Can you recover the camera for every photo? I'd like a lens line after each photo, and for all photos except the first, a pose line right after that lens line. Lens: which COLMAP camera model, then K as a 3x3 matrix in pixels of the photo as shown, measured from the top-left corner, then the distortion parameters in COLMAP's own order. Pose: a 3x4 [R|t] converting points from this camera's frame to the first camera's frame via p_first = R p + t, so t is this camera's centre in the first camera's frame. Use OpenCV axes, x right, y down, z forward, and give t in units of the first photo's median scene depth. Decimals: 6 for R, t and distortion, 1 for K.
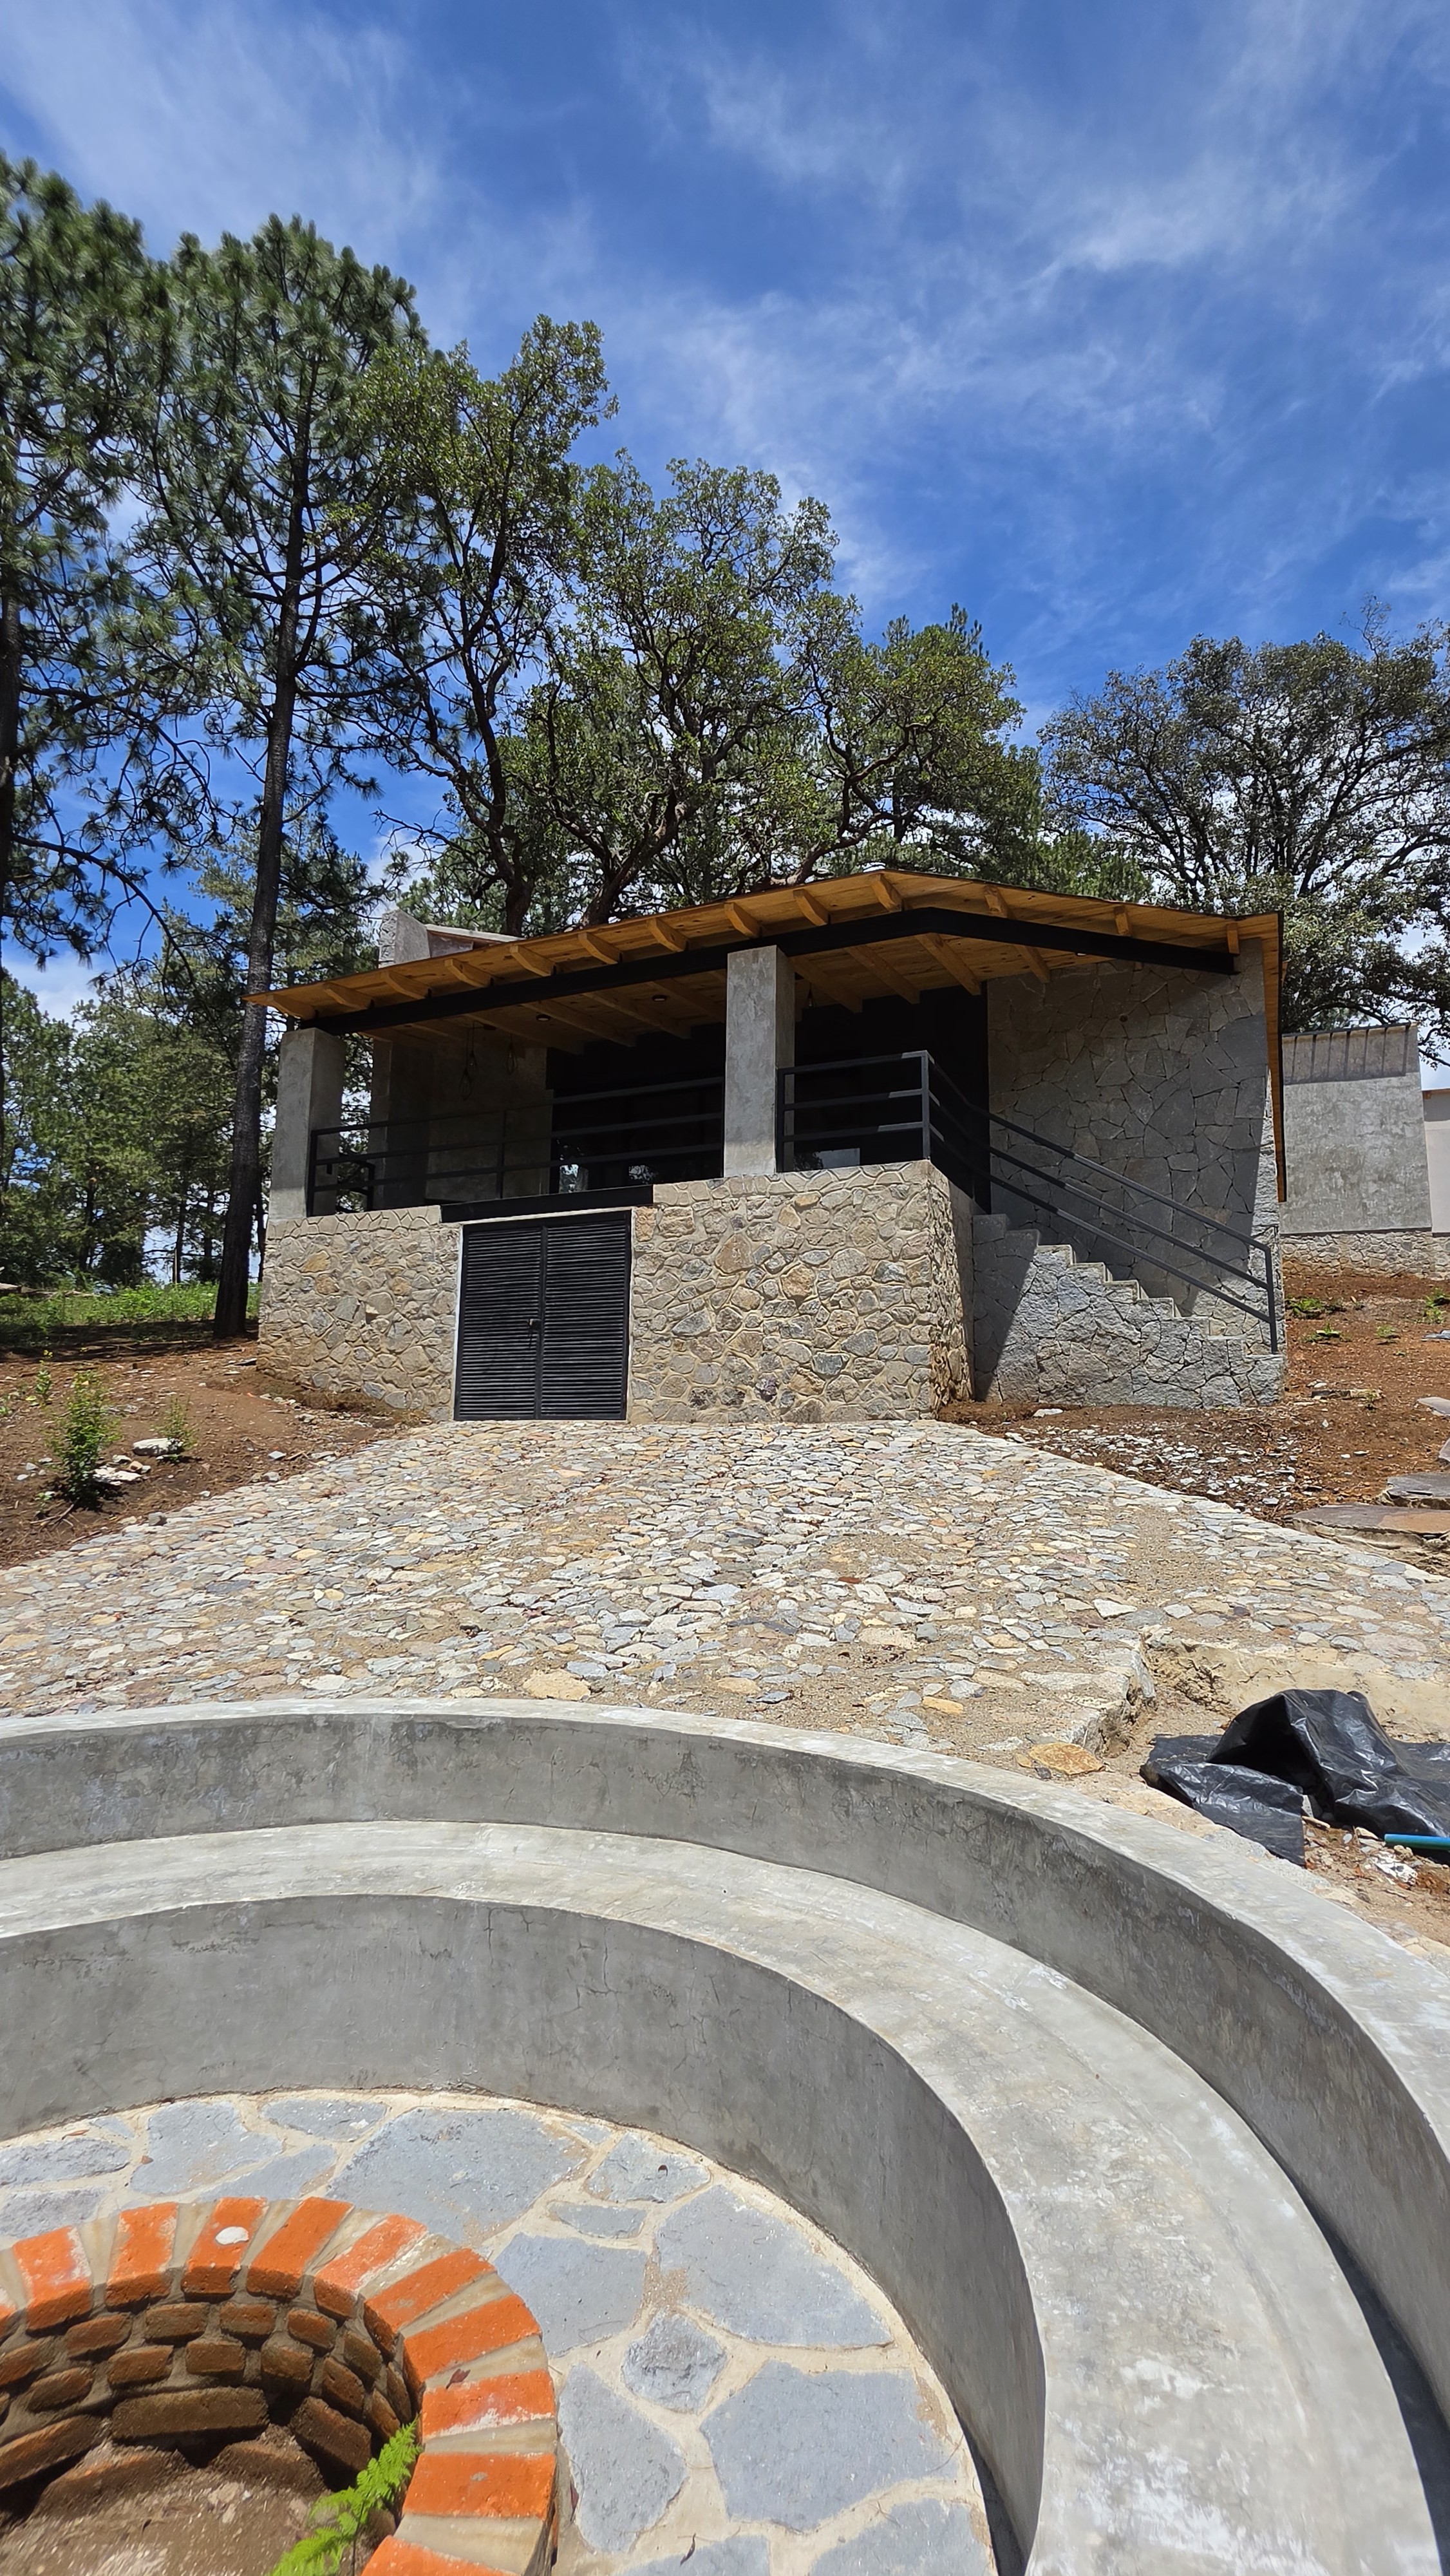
lens RADIAL K [[1186.1, 0, 746.1], [0, 1186.1, 1280.6], [0, 0, 1]] dist [-0.002349, -0.000058]
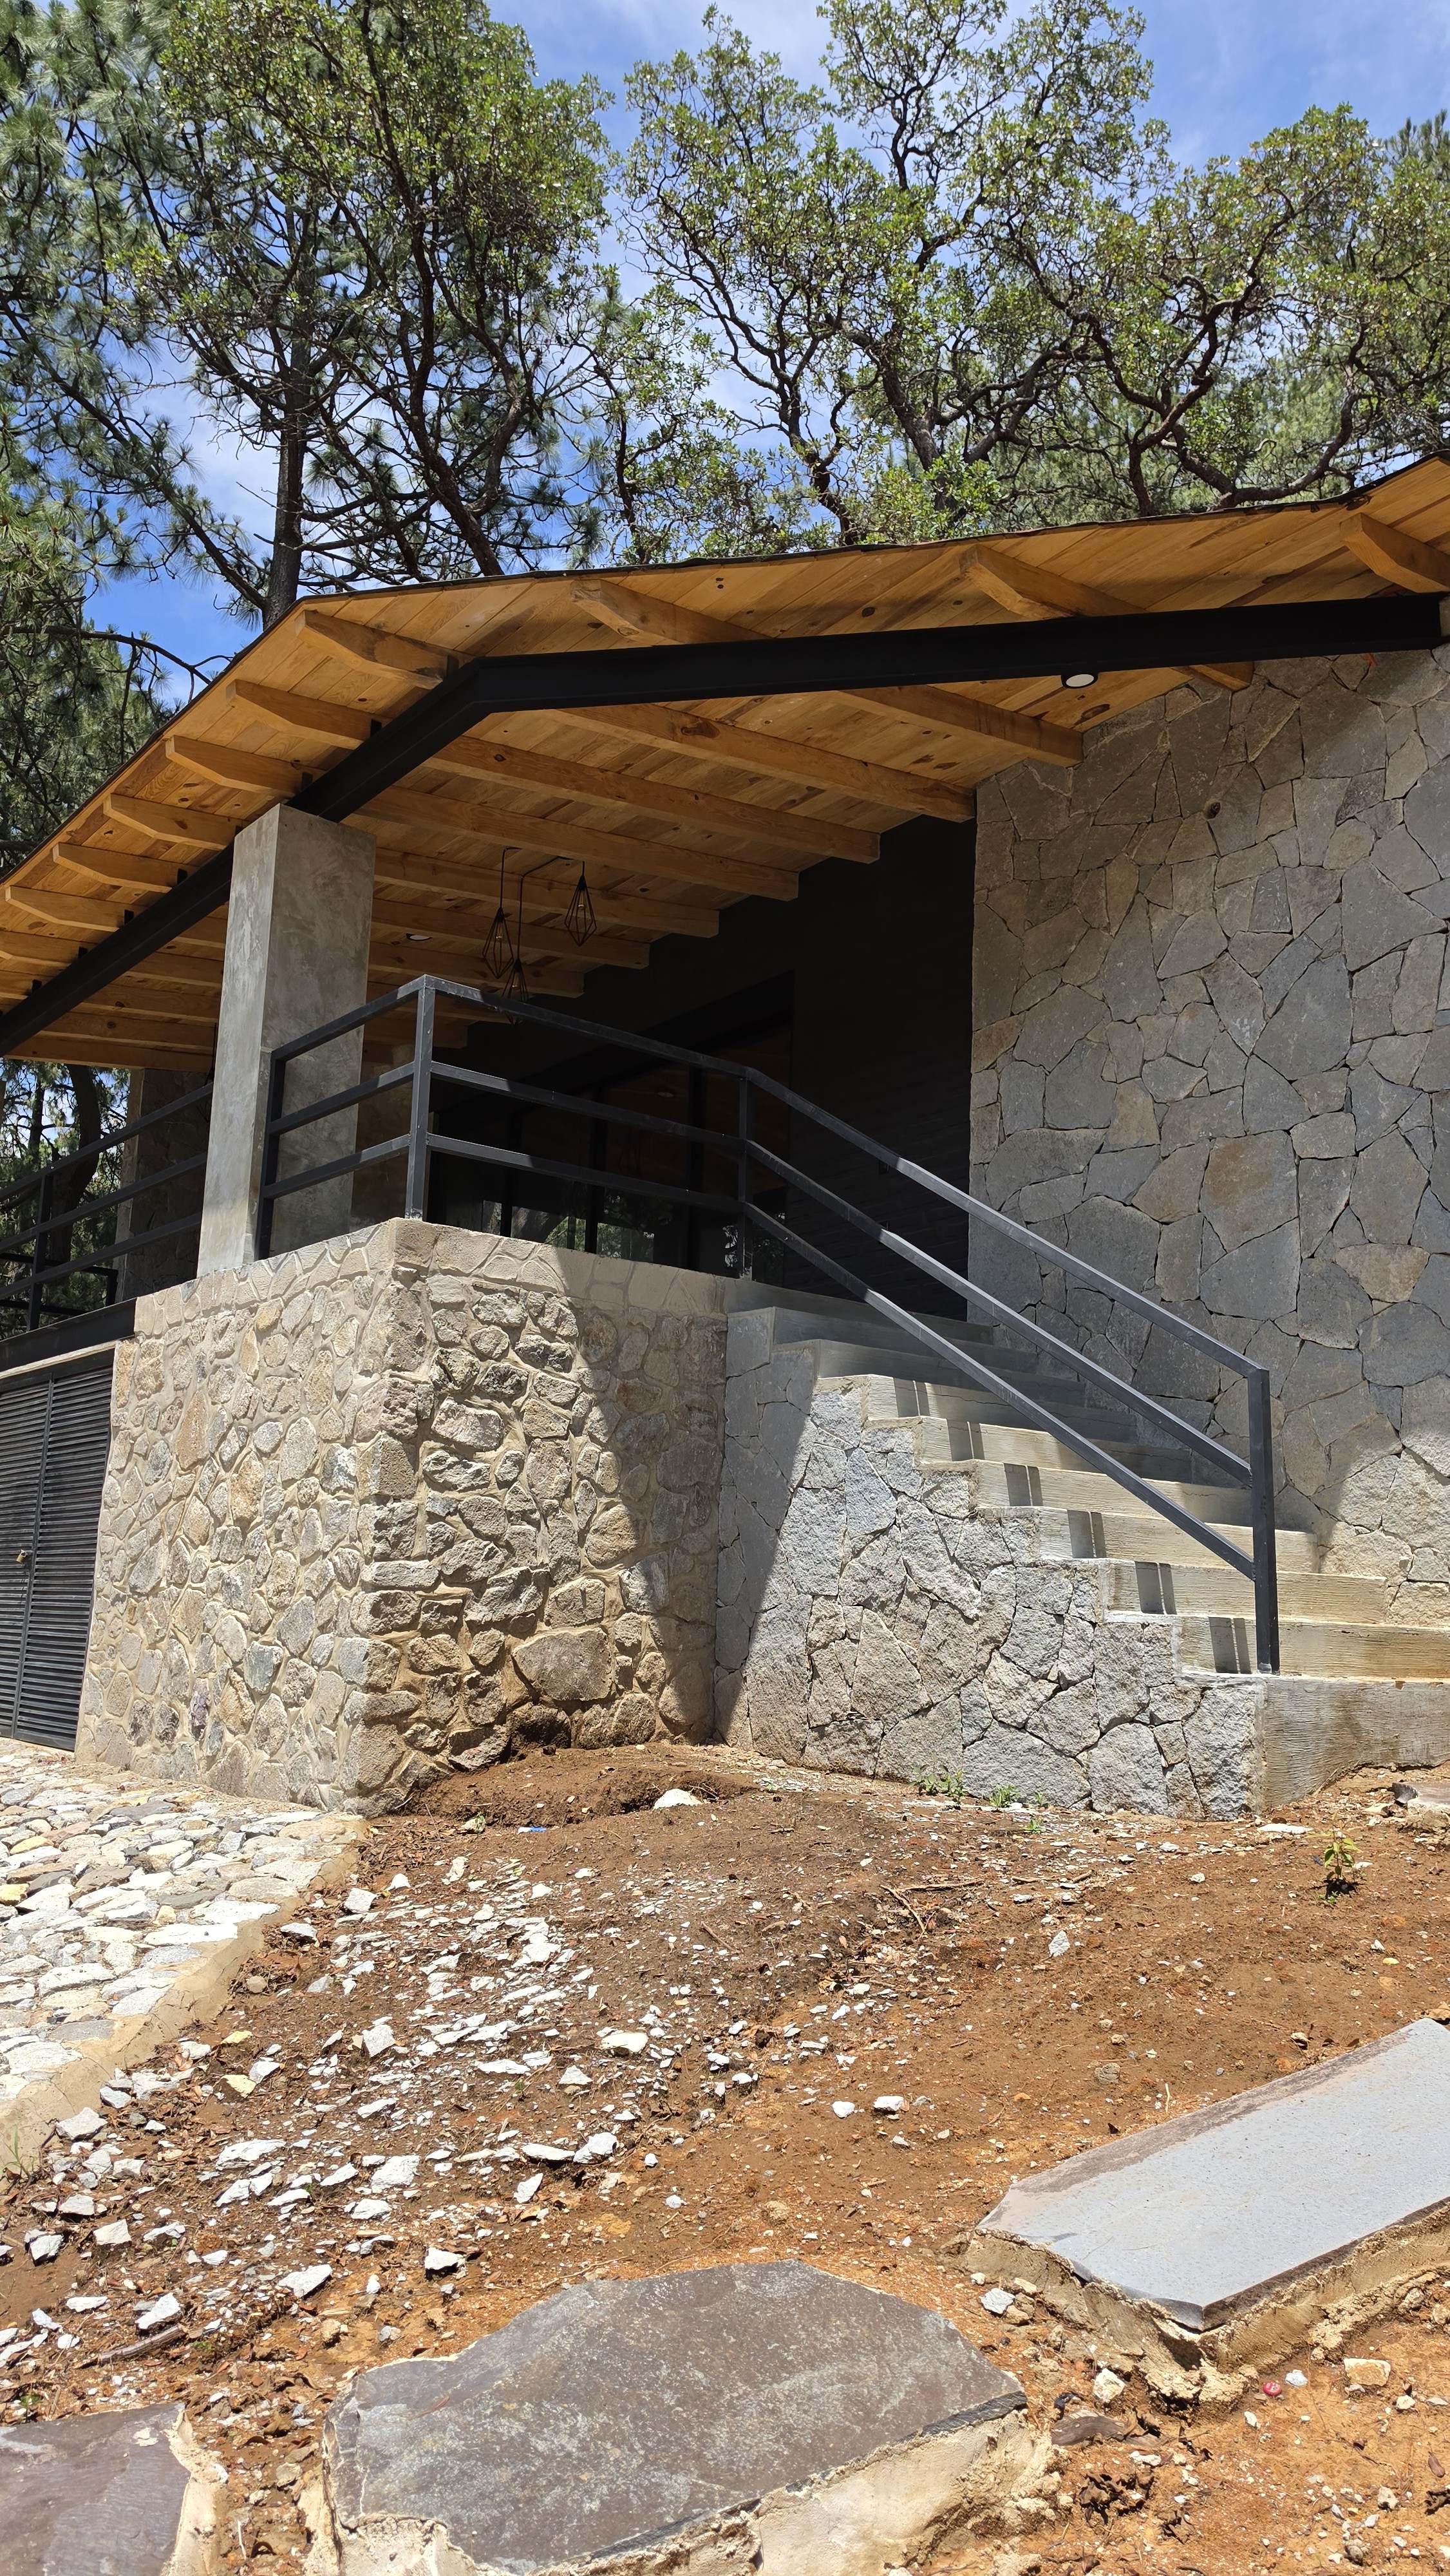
lens RADIAL K [[1767.0, 0, 725.0], [0, 1767.0, 1288.0], [0, 0, 1]] dist [0.073380, -0.002929]
pose [[0.889510, -0.069633, -0.451579, 0.513691], [0.051017, 0.997275, -0.053287, -0.029719], [0.454059, 0.024361, 0.890639, 0.415865]]
